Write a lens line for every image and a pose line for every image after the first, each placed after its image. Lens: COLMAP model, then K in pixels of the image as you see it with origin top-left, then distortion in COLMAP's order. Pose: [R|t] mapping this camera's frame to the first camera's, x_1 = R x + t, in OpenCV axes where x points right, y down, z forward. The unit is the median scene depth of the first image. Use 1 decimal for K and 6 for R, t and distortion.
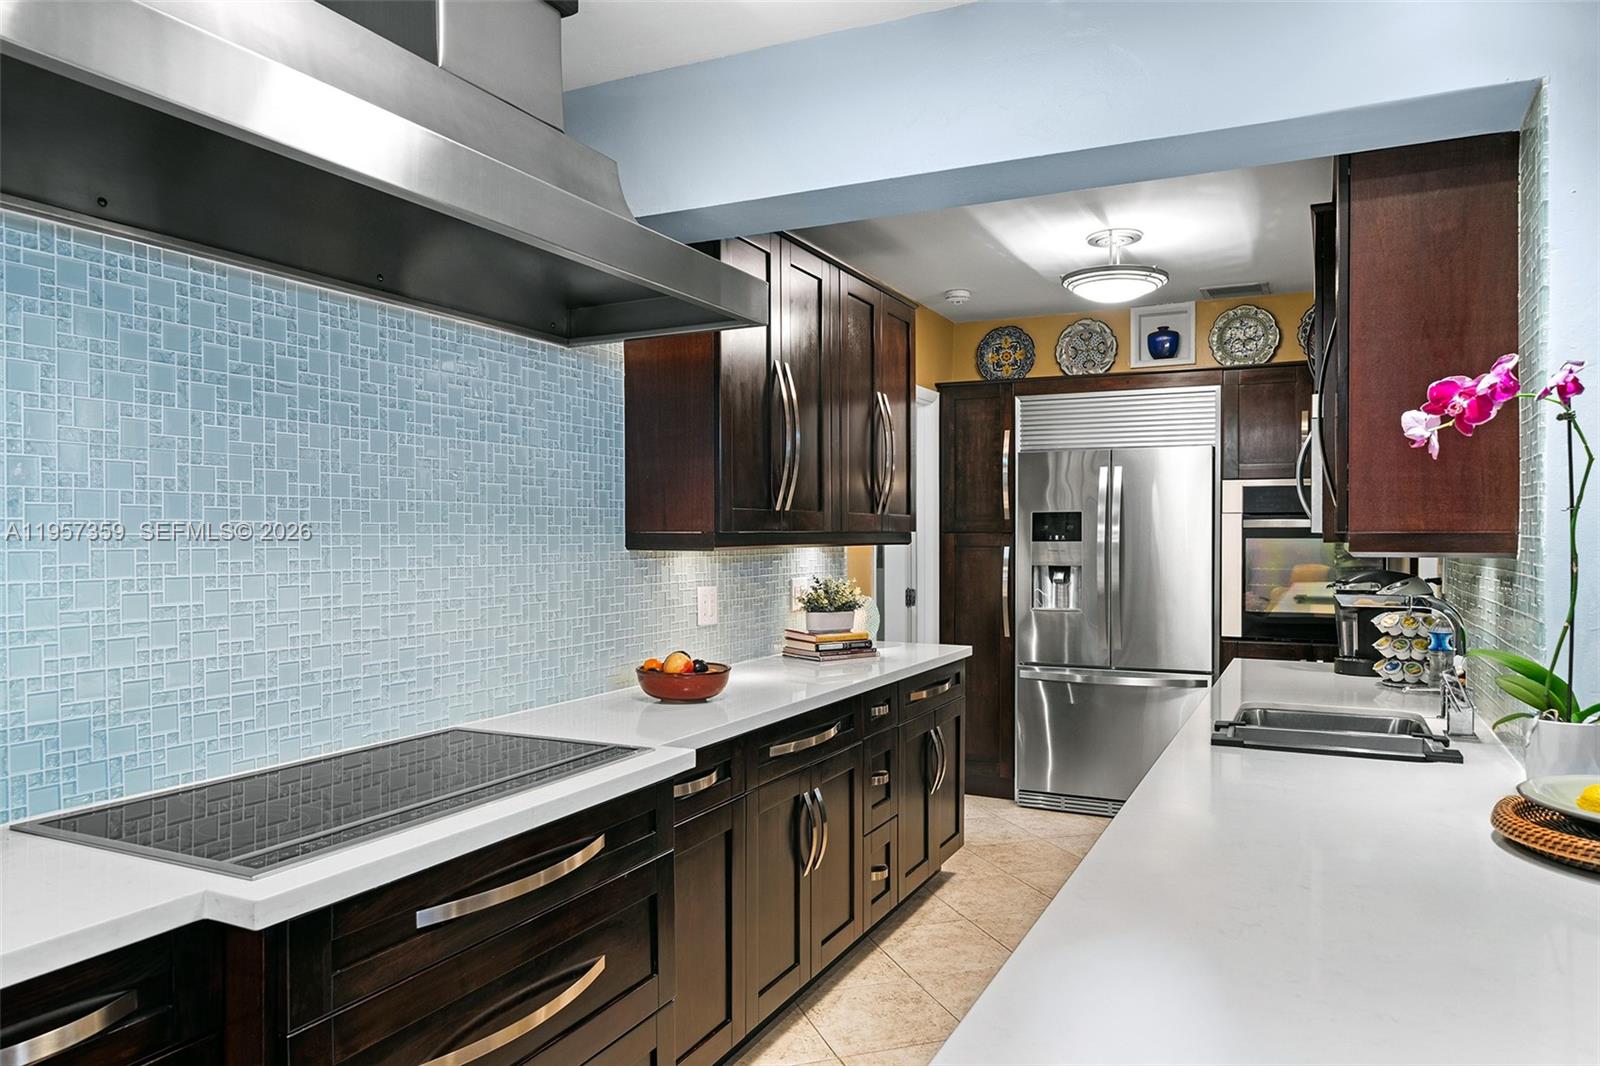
lens RADIAL K [[1082.1, 0, 798.8], [0, 1082.1, 534.5], [0, 0, 1]] dist [0.002189, 0.000385]
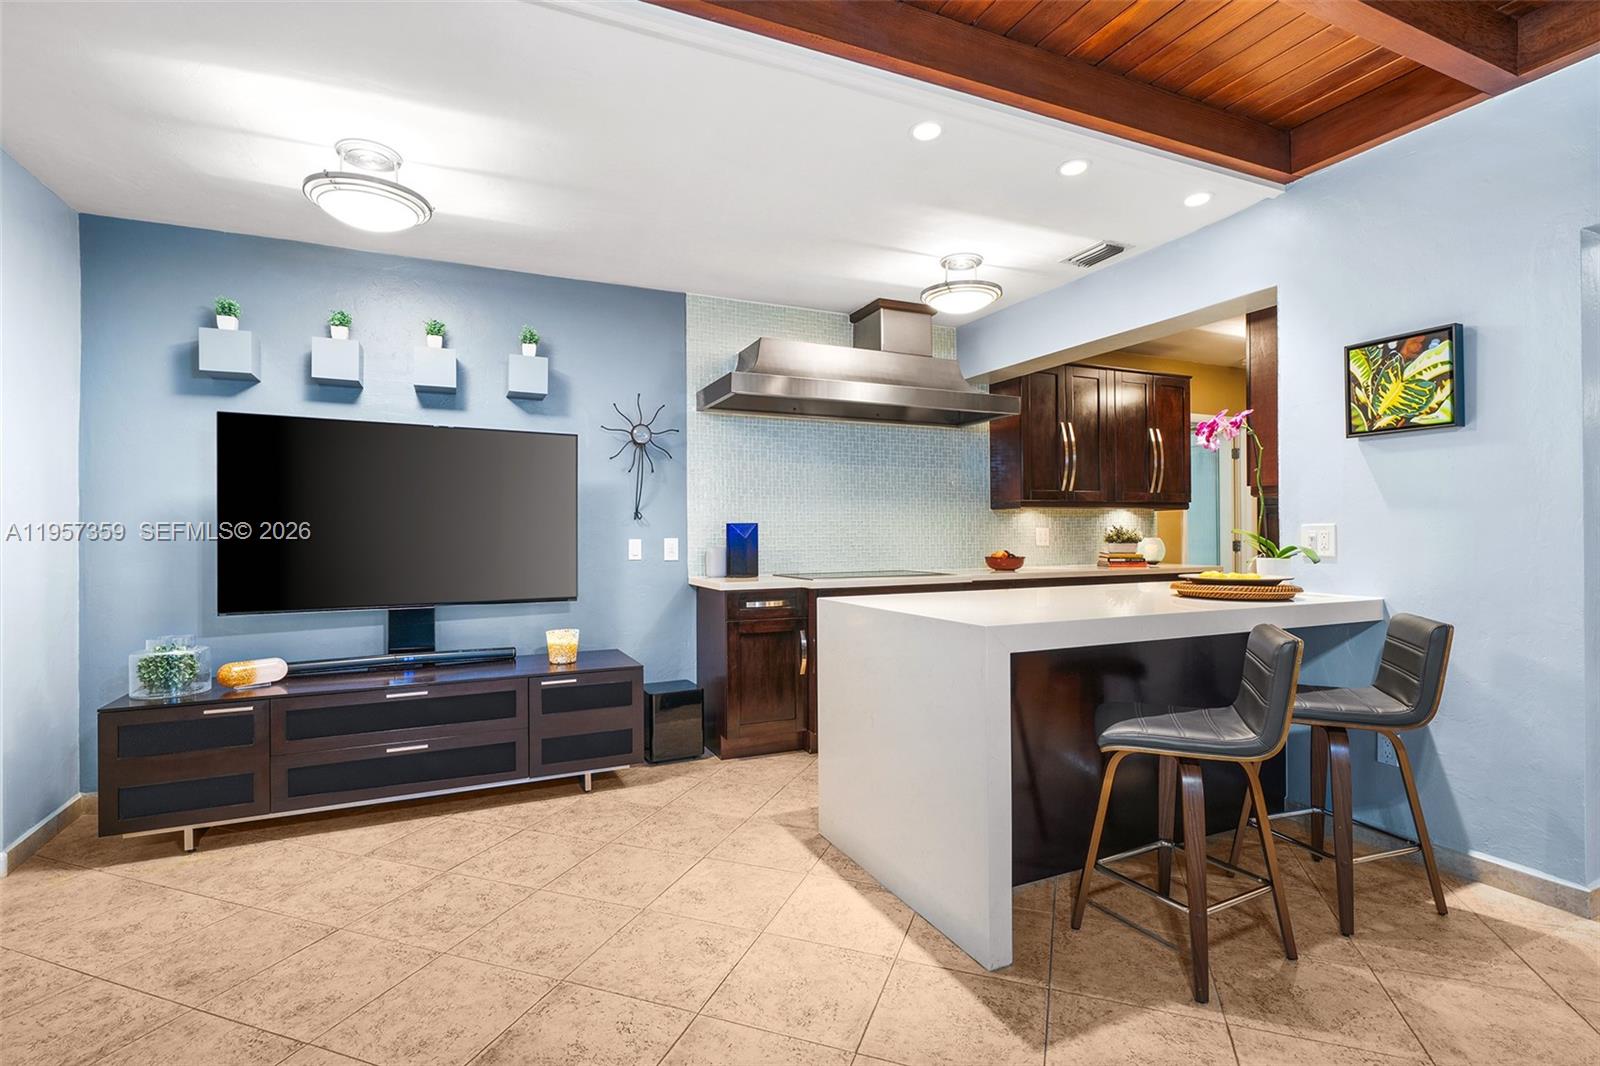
lens RADIAL K [[757.6, 0, 796.6], [0, 757.6, 533.3], [0, 0, 1]] dist [-0.004452, -0.000143]
pose [[0.779438, -0.007347, -0.626437, 0.579228], [0.006732, 0.999972, -0.003352, 0.072705], [0.626444, -0.001605, 0.779465, -0.594252]]
